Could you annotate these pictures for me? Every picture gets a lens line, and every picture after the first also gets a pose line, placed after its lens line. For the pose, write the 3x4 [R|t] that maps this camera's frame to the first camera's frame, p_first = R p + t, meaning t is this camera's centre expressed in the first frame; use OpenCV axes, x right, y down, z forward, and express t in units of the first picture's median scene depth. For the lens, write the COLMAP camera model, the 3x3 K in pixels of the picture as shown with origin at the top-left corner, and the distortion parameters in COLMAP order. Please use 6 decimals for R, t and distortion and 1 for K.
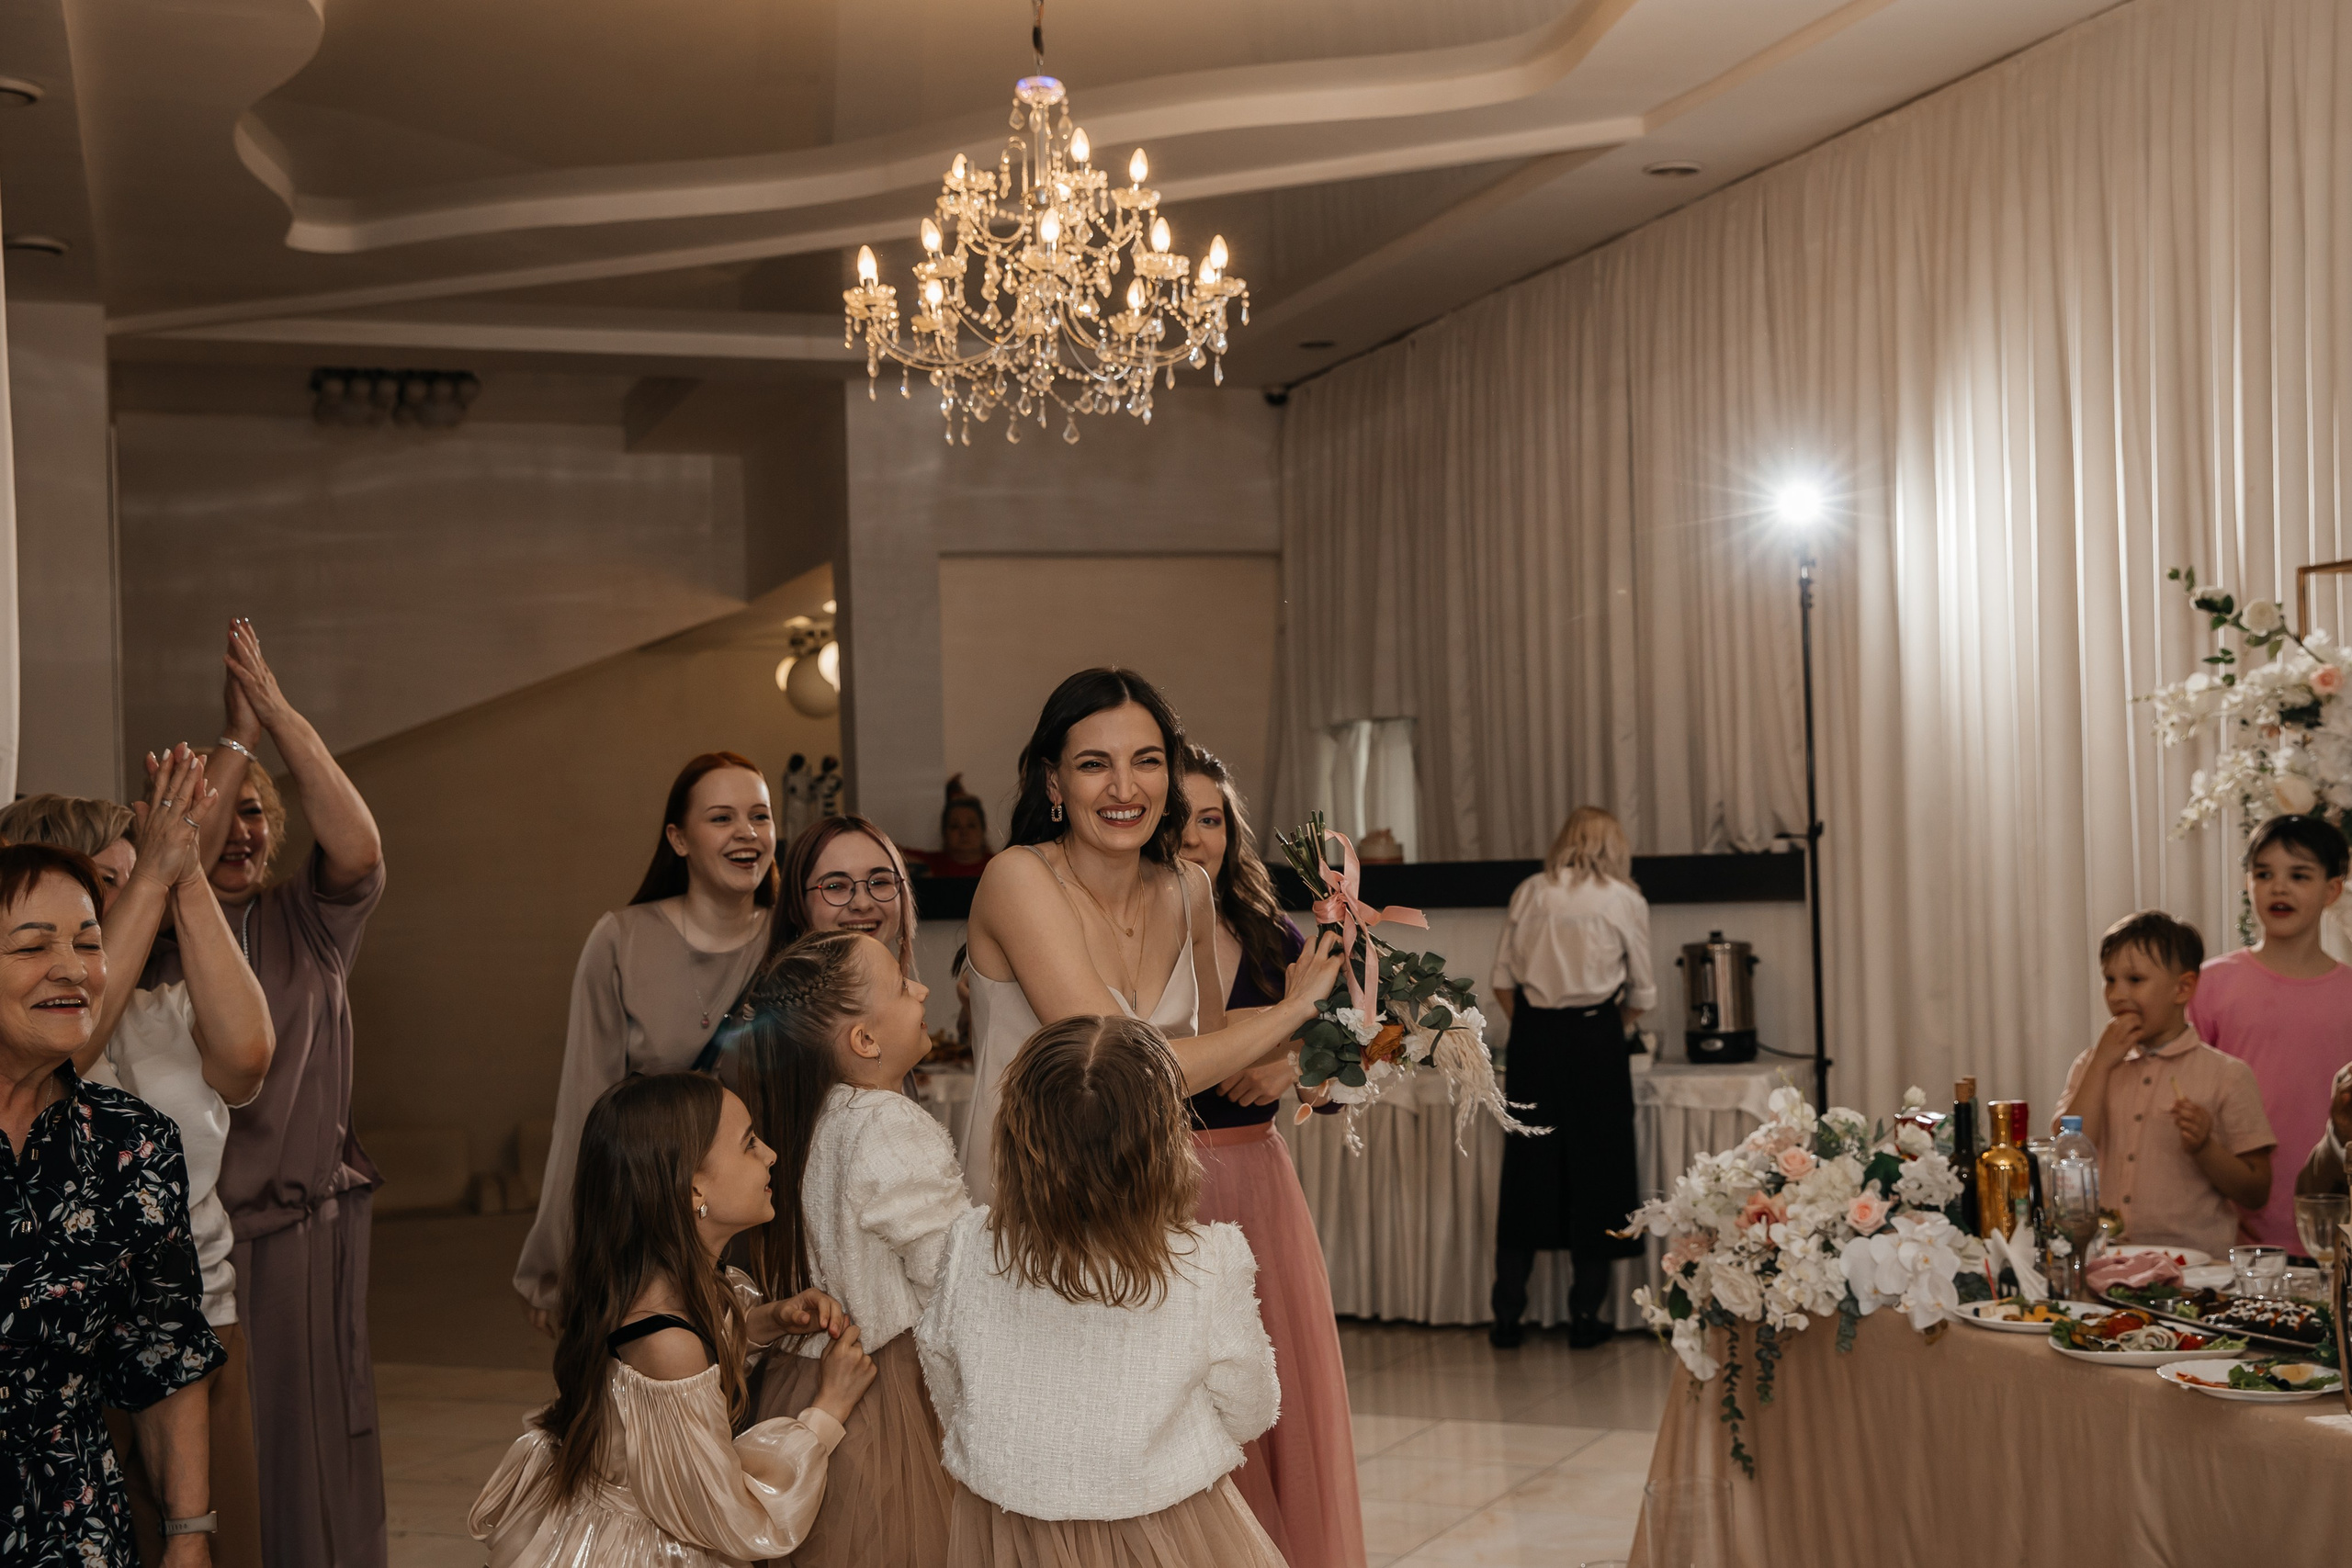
lens RADIAL K [[2908.0, 0, 1278.7], [0, 2908.0, 774.6], [0, 0, 1]] dist [0.029156, 0.069176]
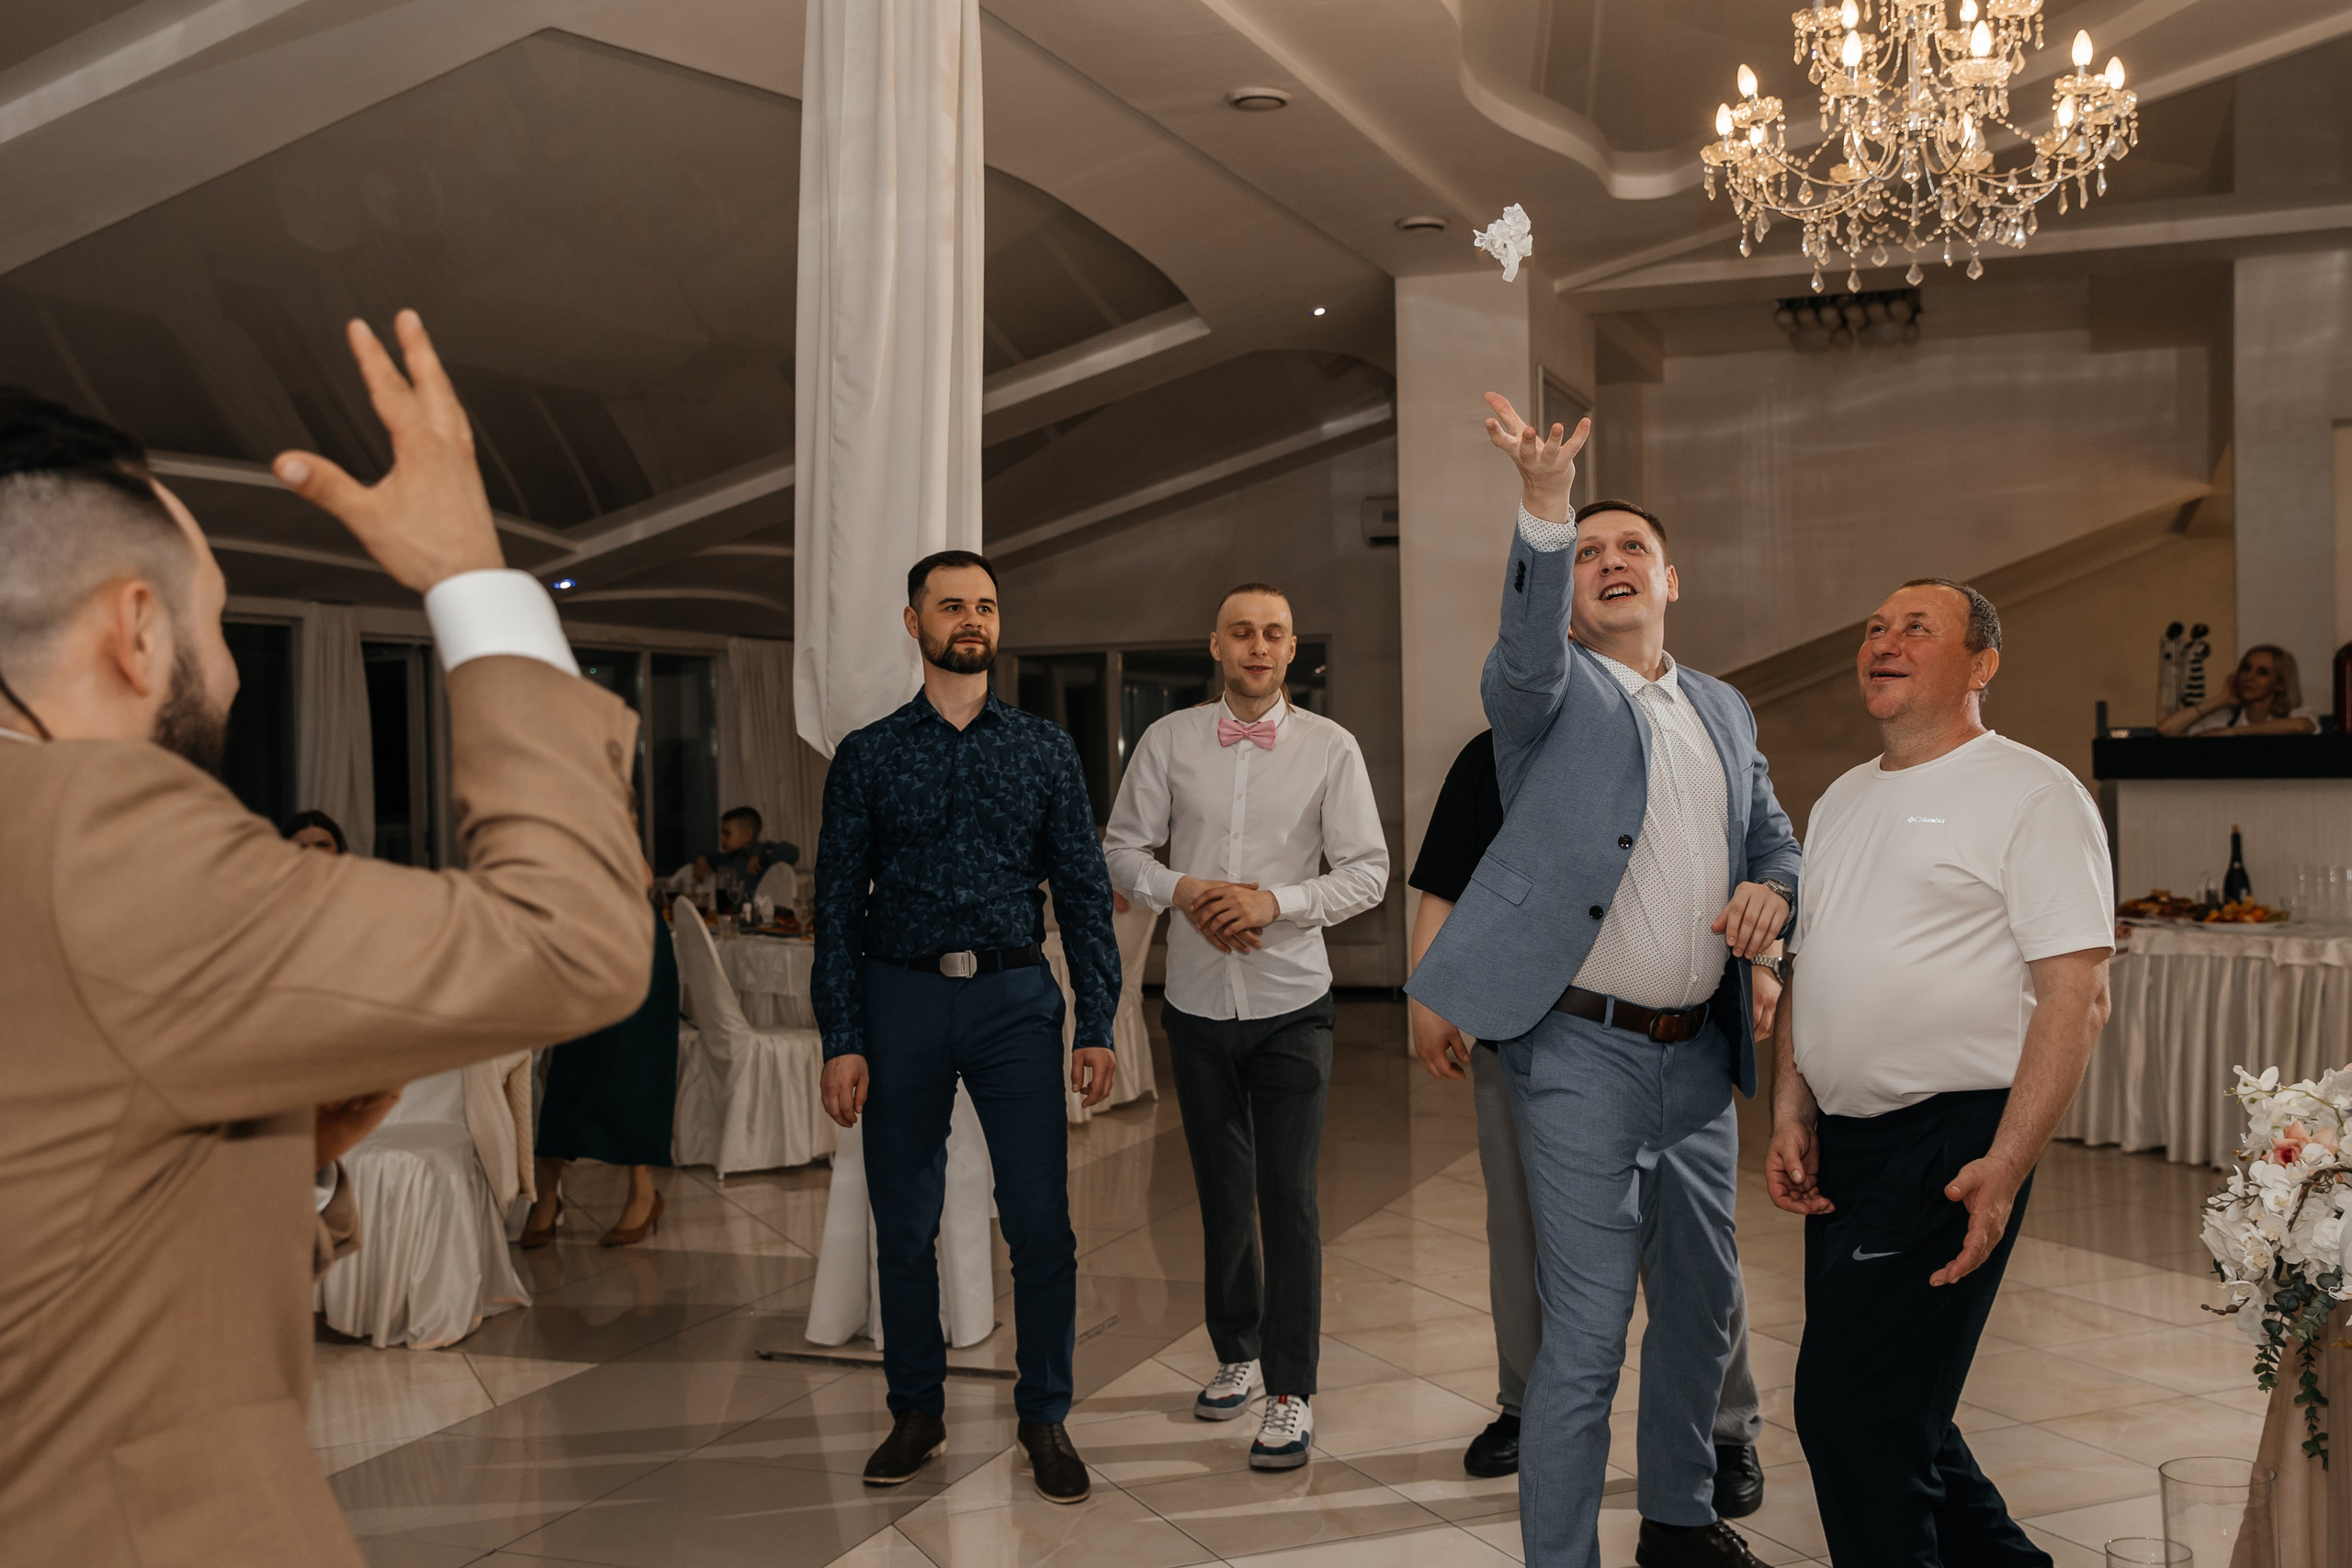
lens RADIAL K [[2389.7, 0, 1216.4], [0, 2389.7, 789.0], [0, 0, 1]] dist [0.009649, -0.001433]
pose [[0.773720, 0.024623, -0.633049, 0.181830], [0.009390, 0.998689, 0.050320, 0.010304], [0.633459, -0.044878, 0.772474, 0.157613]]
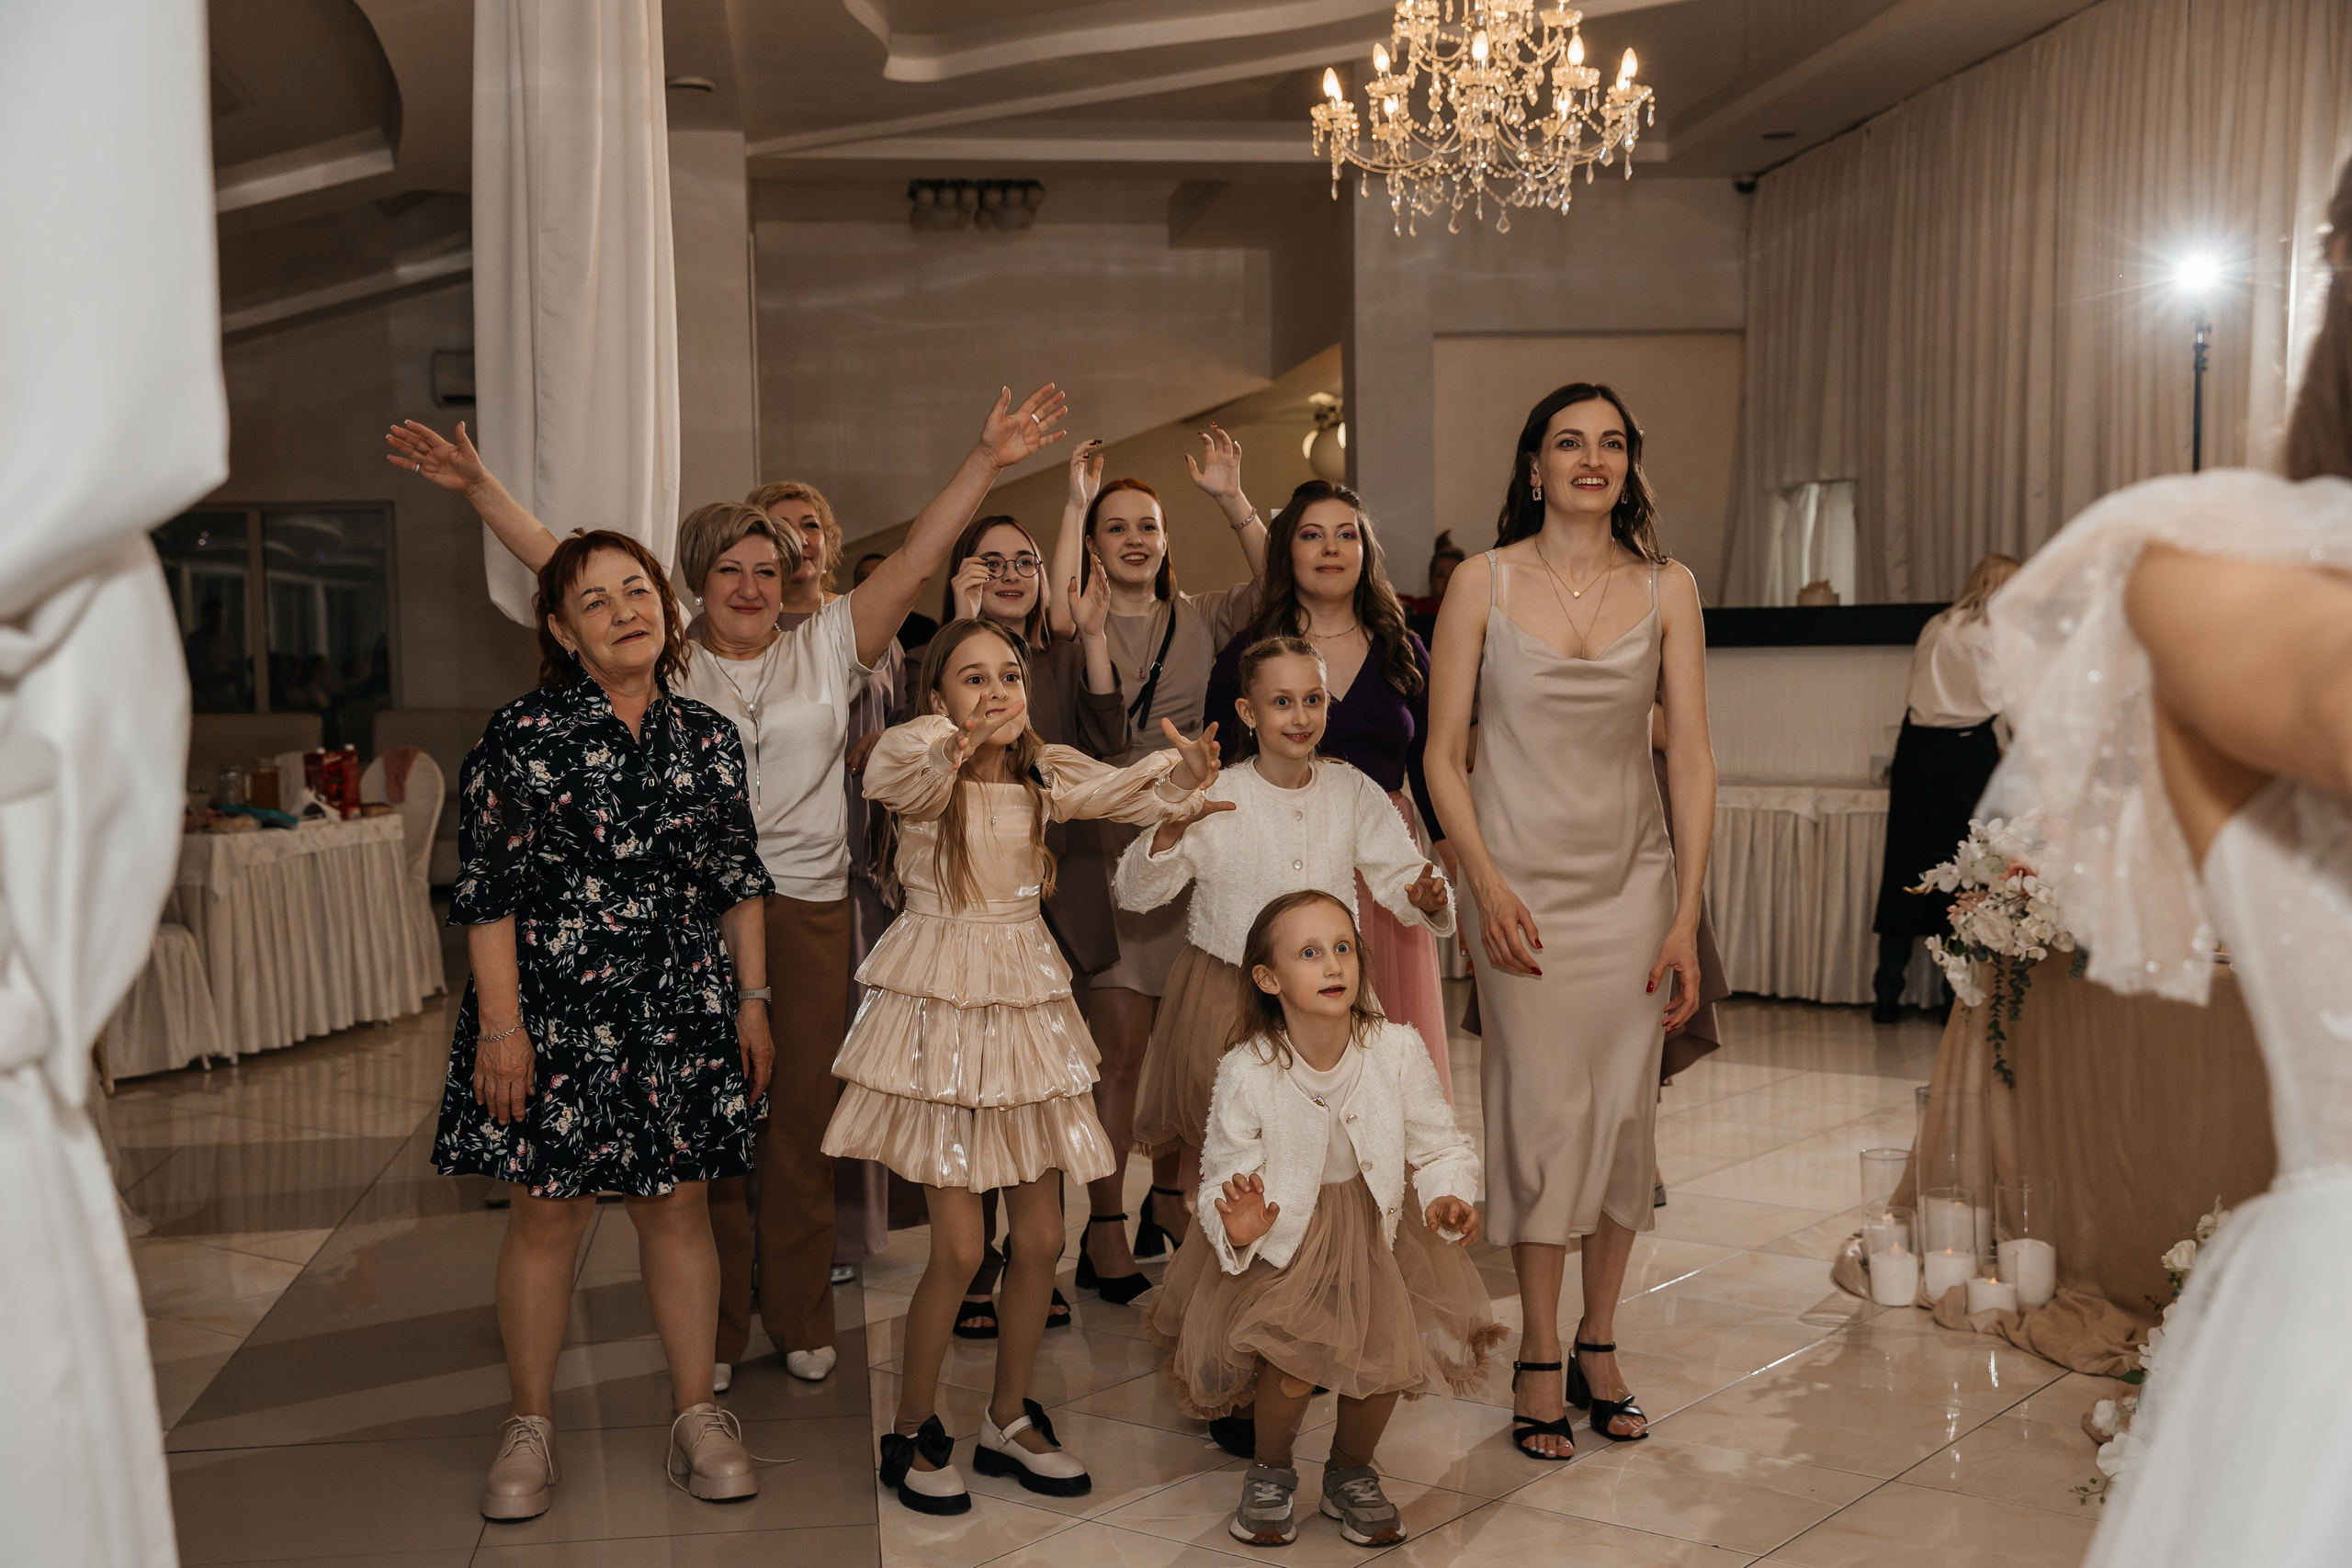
lens RADIAL K [[2681.9, 0, 1180.7], [0, 2681.9, 813.3], [0, 0, 1]] dist [0.019339, 0.175586]
pose [[0.974861, 0.030223, -0.220757, 0.037425], [-0.008257, 0.994978, 0.099757, 0.009861], [0.222663, -0.095426, 0.970214, -0.083795]]
